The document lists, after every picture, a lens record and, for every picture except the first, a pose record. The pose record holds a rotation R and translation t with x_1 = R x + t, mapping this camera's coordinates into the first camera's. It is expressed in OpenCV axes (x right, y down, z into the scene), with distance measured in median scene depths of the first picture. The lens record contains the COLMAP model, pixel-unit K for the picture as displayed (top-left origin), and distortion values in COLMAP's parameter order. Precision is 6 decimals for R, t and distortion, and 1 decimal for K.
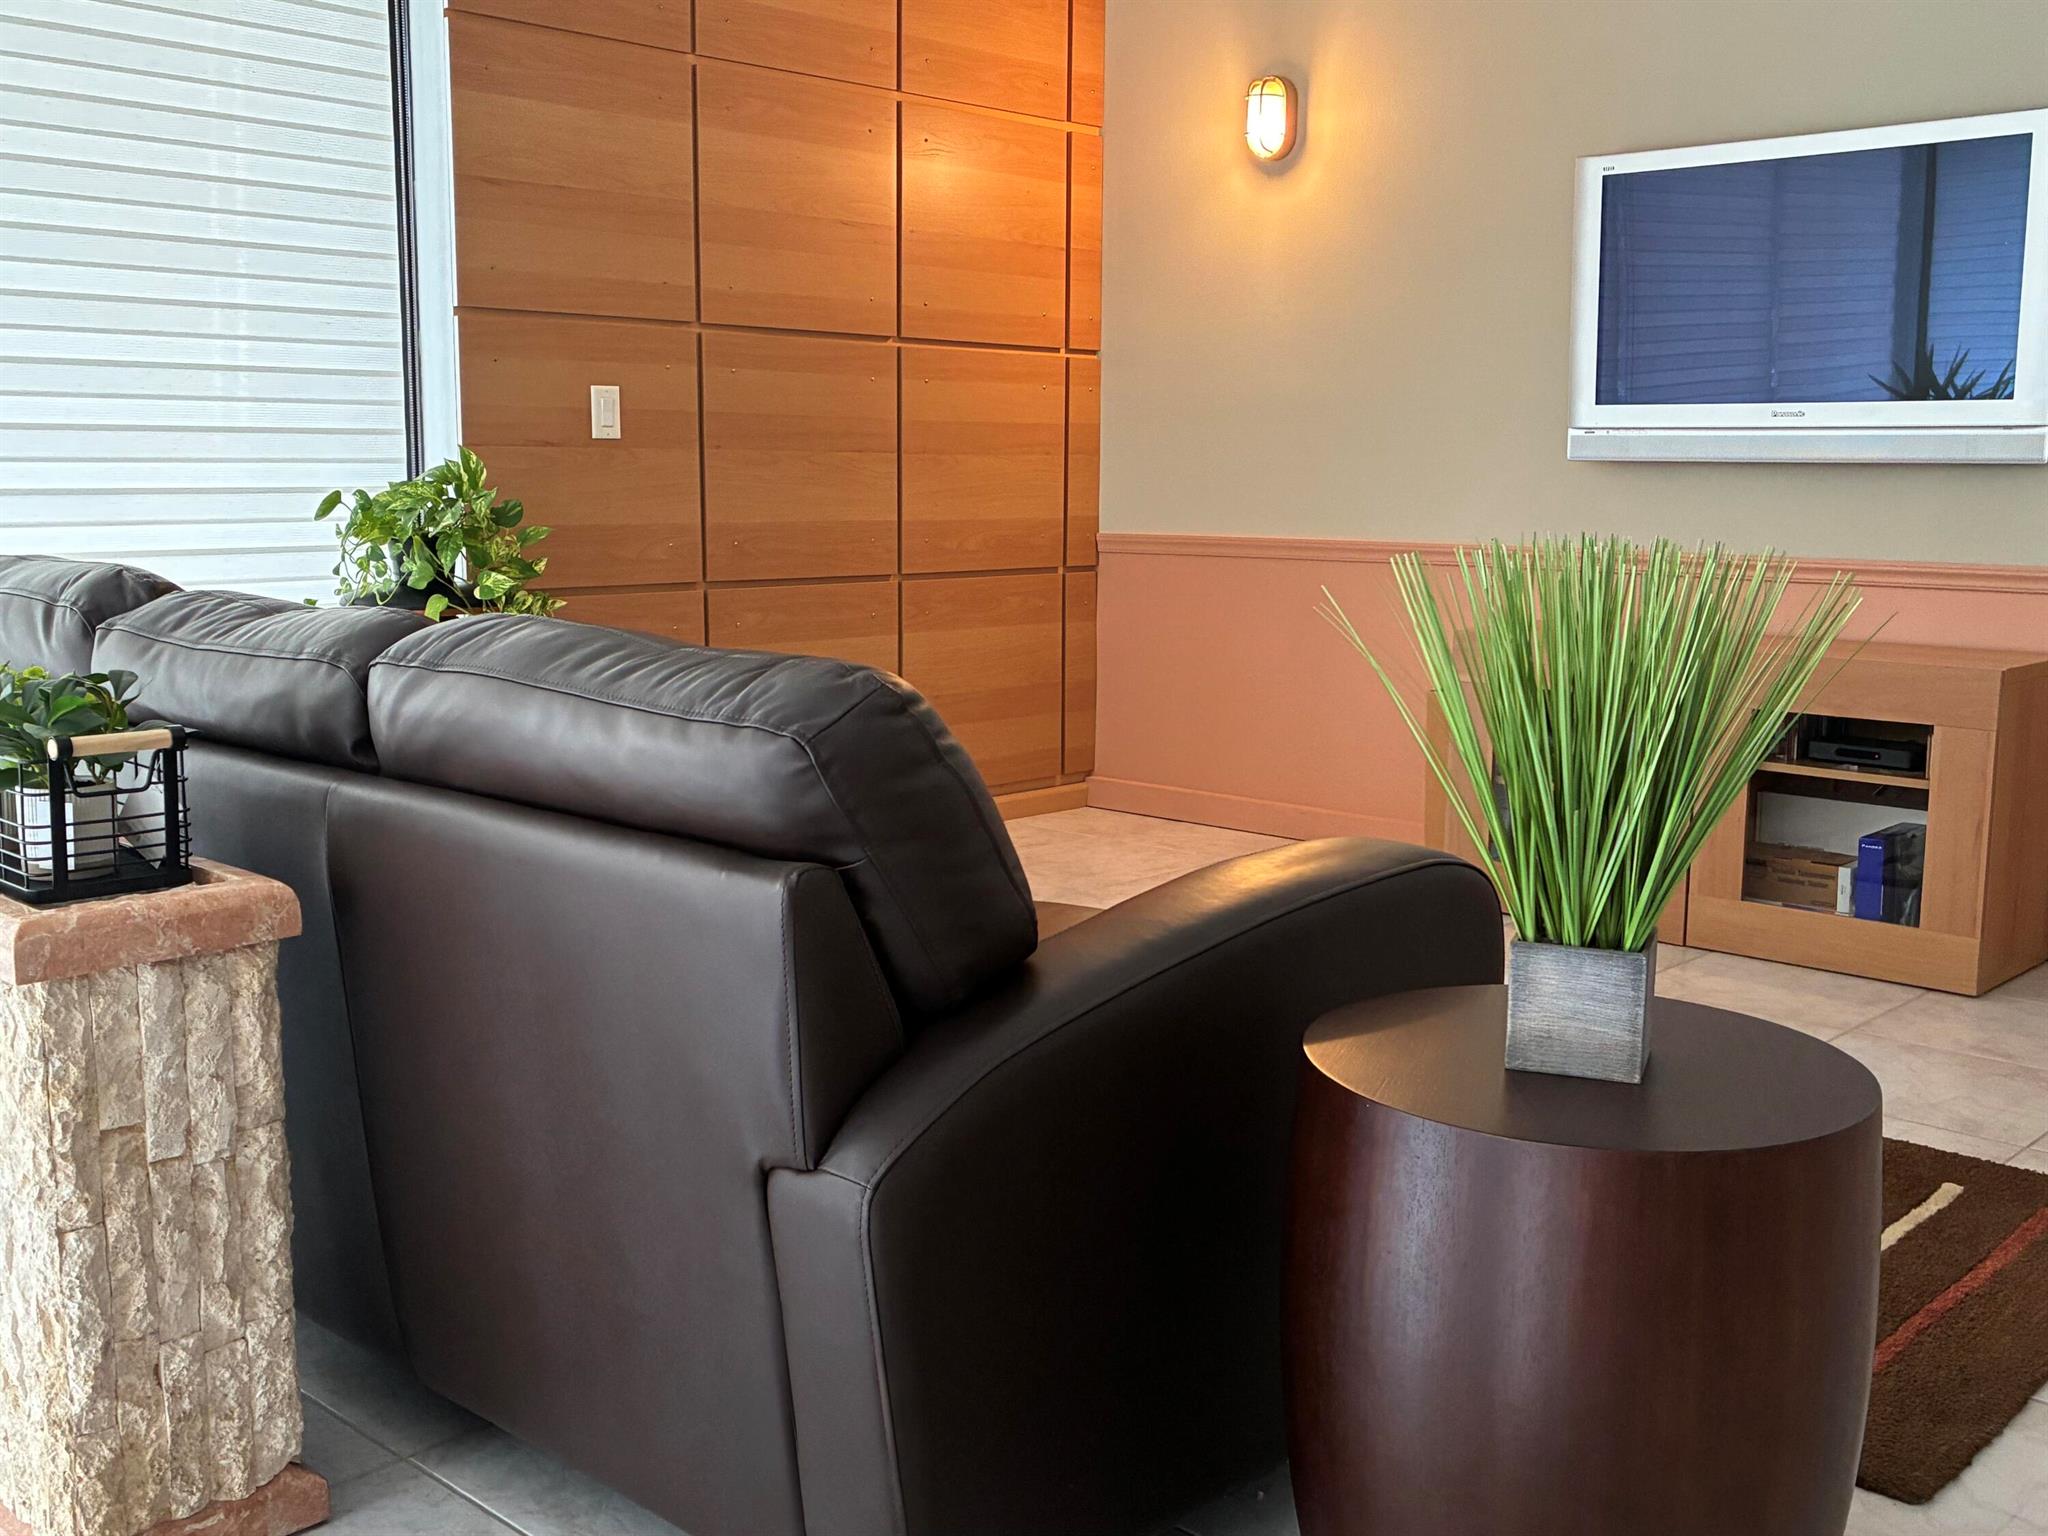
lens RADIAL K [[2021.1, 0, 1027.9], [0, 2021.1, 766.0], [0, 0, 1]] dist [-0.012488, 0.000000]
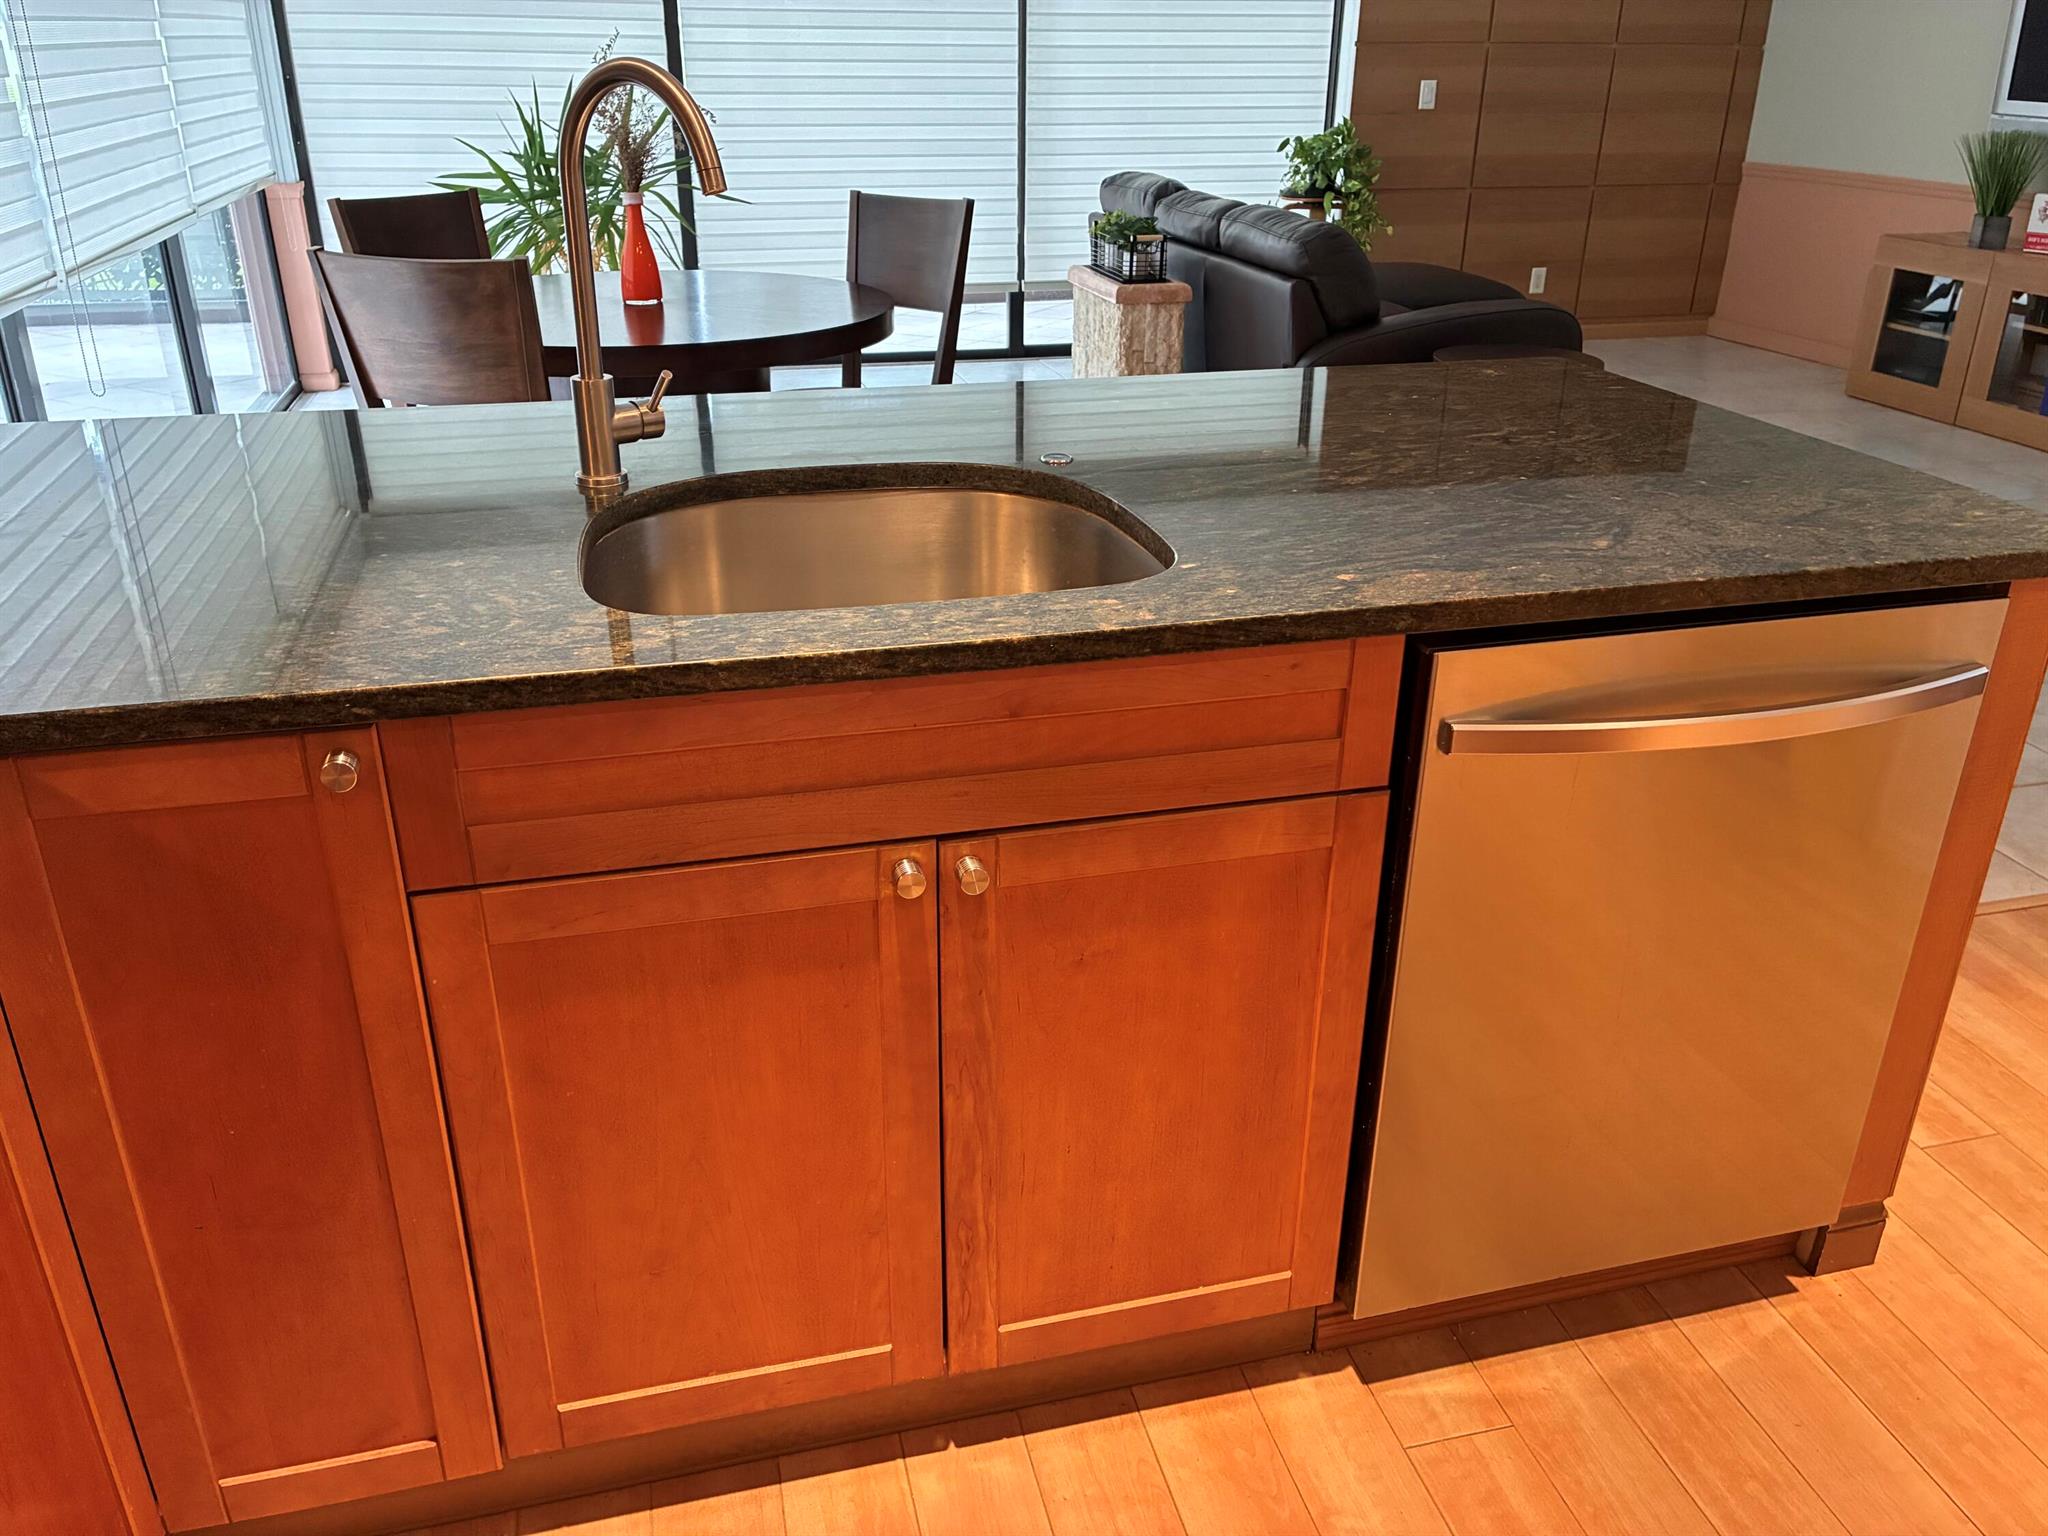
lens RADIAL K [[1571.4, 0, 1023.3], [0, 1571.4, 770.2], [0, 0, 1]] dist [0.035351, -0.010317]
pose [[0.843800, 0.220197, -0.489403, 0.672387], [-0.079998, 0.953367, 0.291020, 0.066041], [0.530662, -0.206411, 0.822066, -1.154378]]
